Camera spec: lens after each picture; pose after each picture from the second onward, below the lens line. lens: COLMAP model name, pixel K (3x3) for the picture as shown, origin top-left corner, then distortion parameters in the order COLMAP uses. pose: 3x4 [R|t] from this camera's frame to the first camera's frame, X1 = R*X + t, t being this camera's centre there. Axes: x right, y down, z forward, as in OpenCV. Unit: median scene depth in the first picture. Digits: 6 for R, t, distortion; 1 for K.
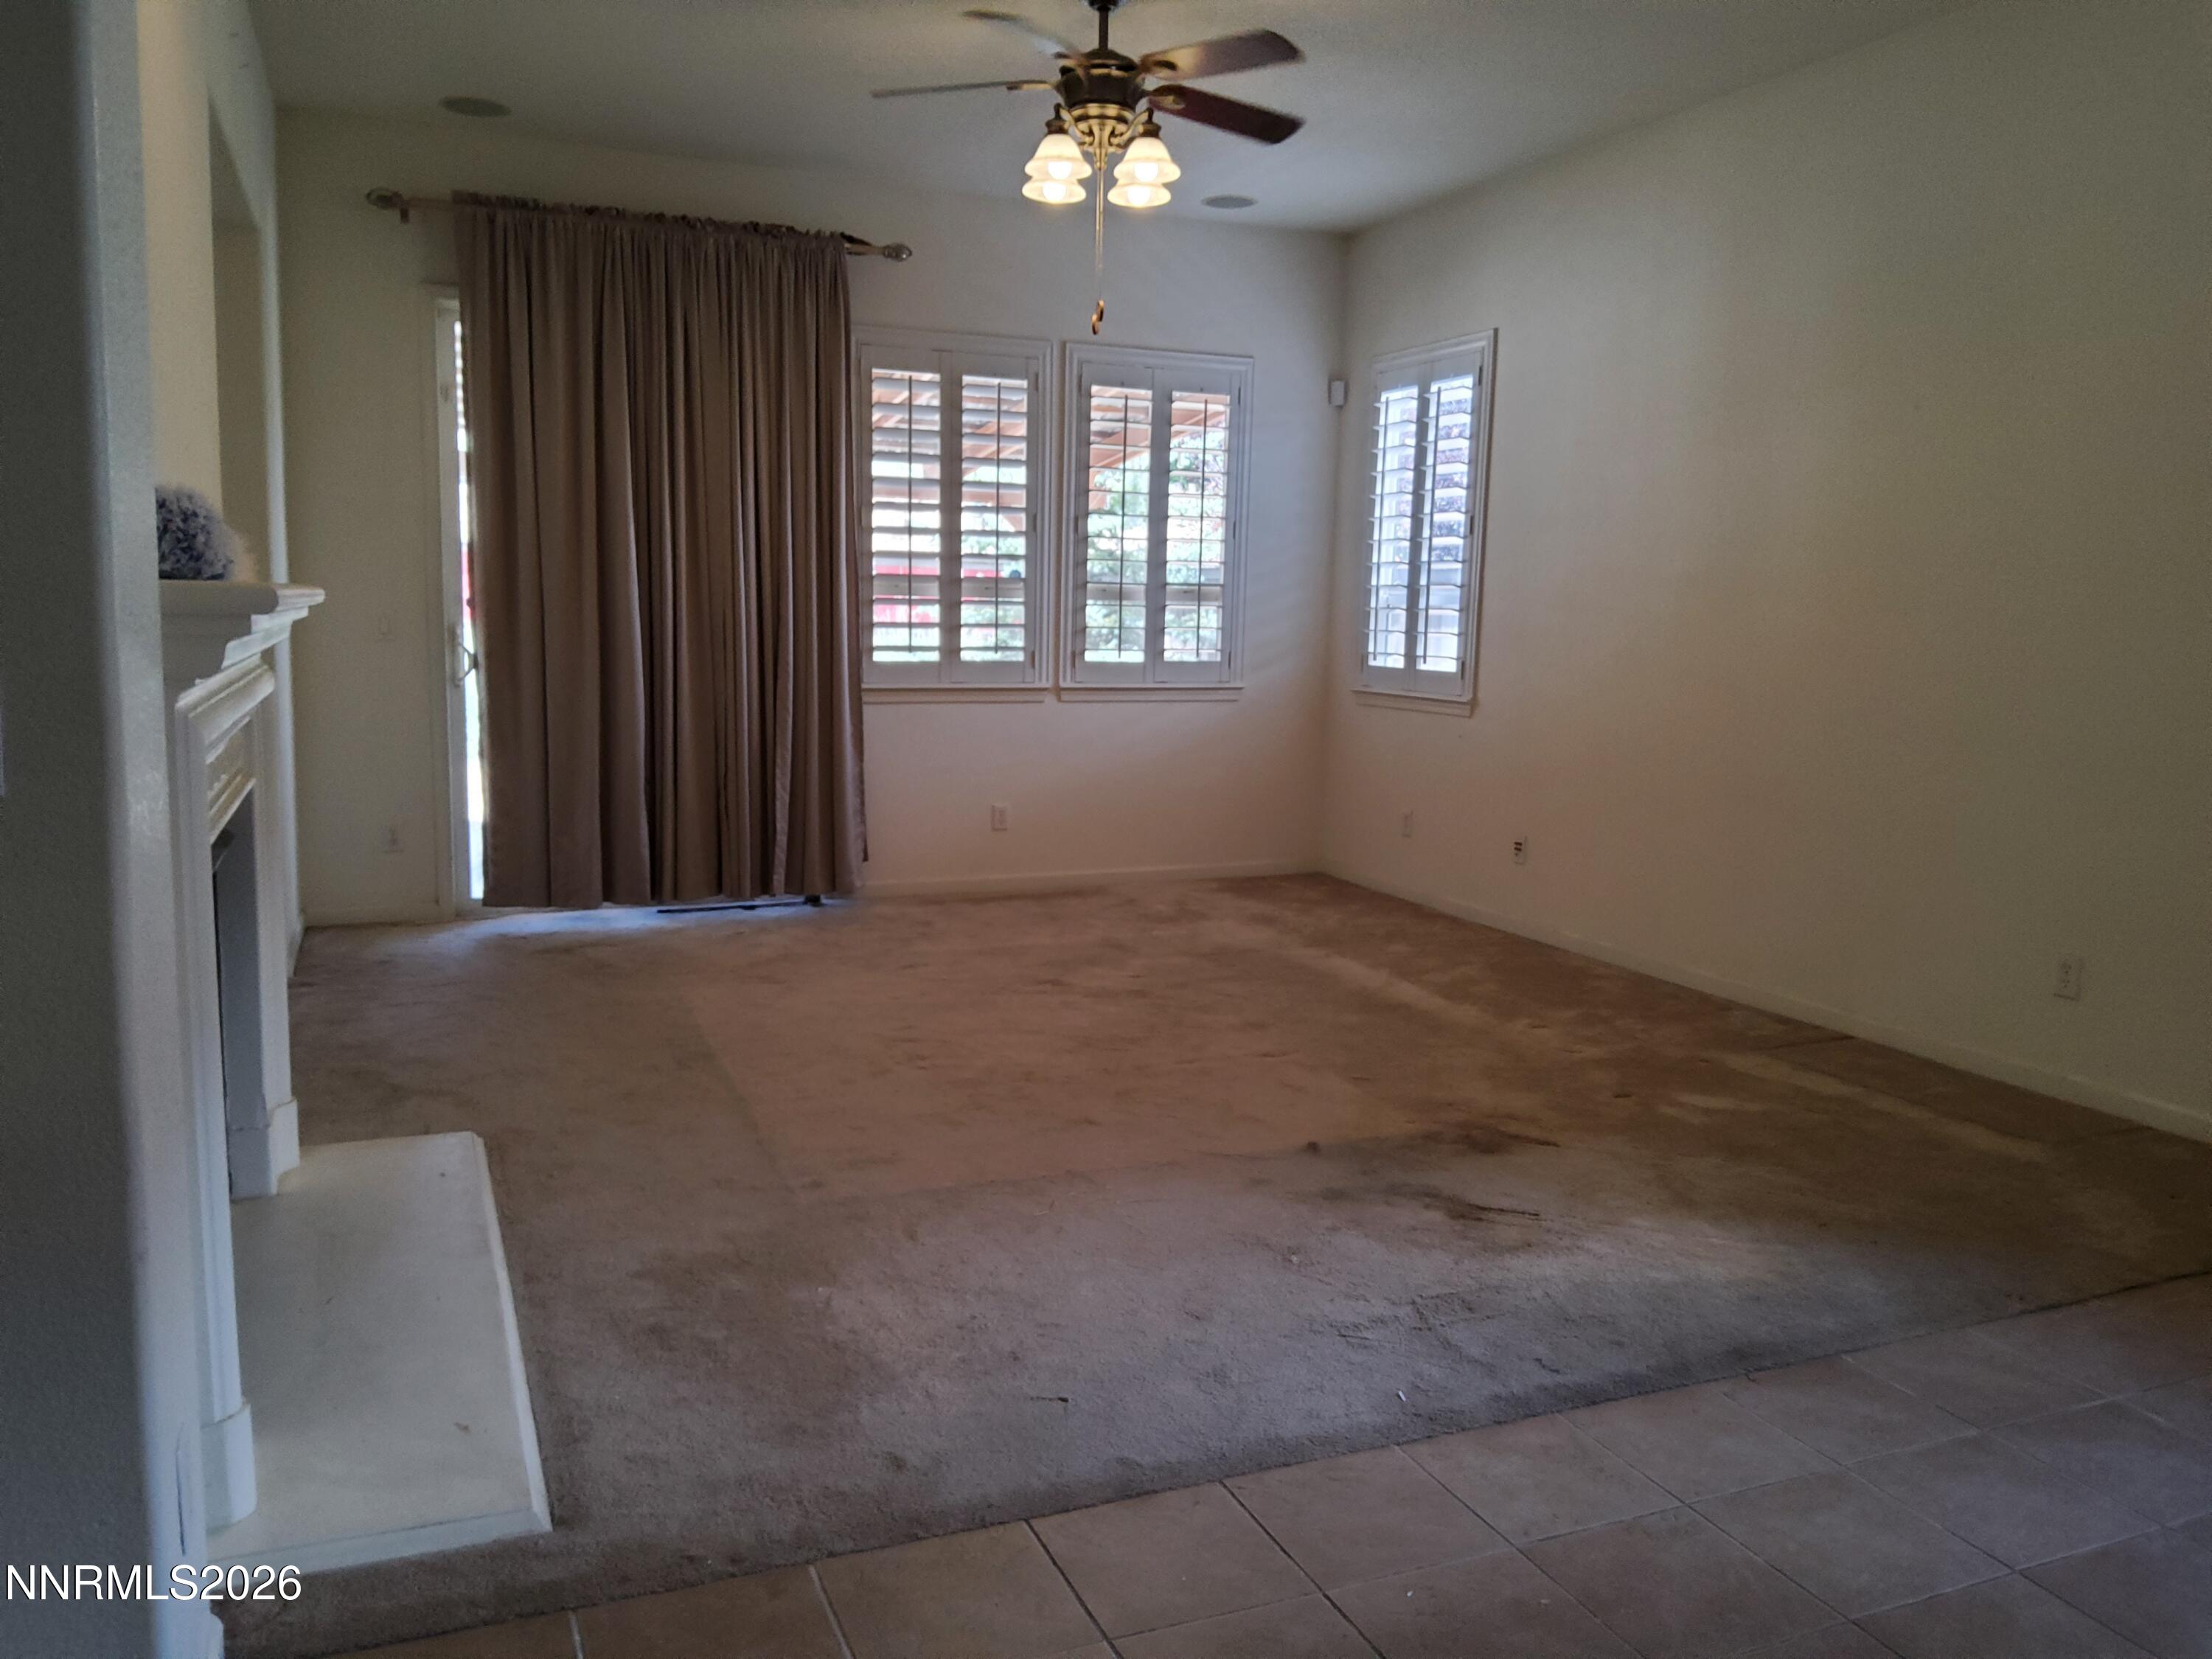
lens RADIAL K [[1669.4, 0, 1072.8], [0, 1669.4, 858.3], [0, 0, 1]] dist [0.020802, -0.031305]
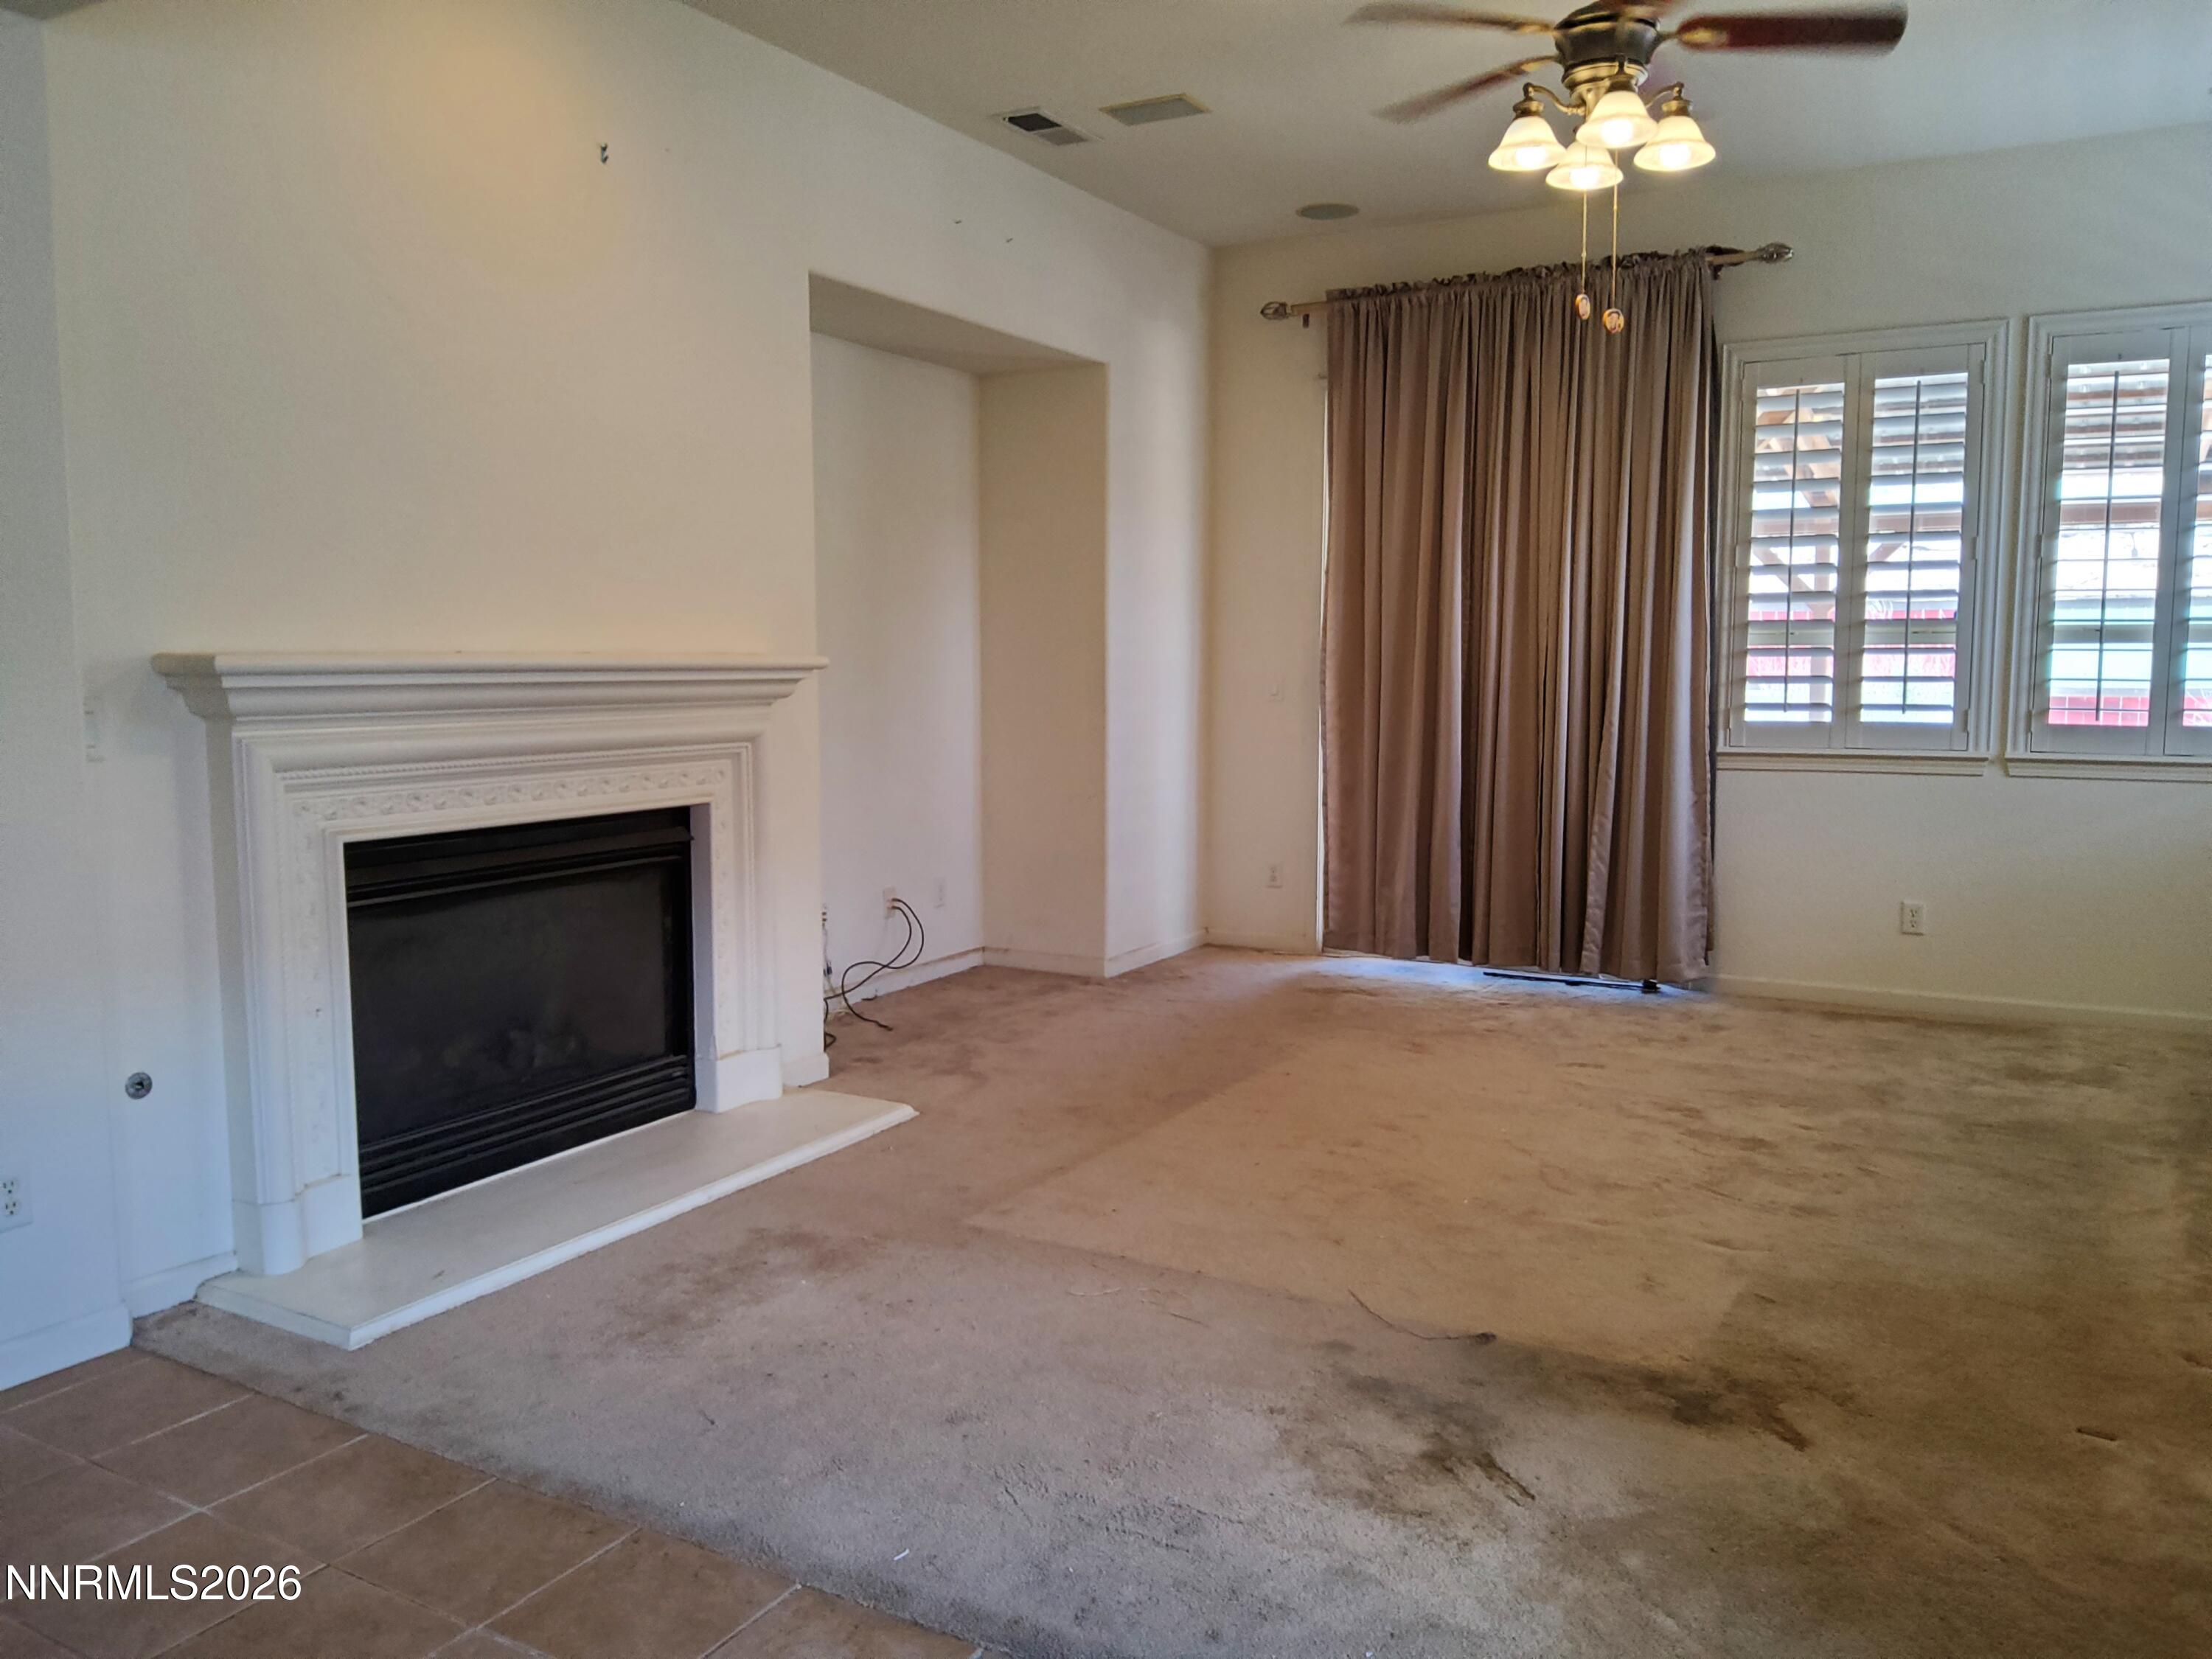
lens RADIAL K [[1669.4, 0, 1054.7], [0, 1669.4, 786.2], [0, 0, 1]] dist [0.020802, -0.031305]
pose [[0.604976, 0.040376, -0.795220, 0.360510], [-0.107165, 0.993756, -0.031071, -0.019769], [0.788999, 0.104017, 0.605525, 0.201318]]
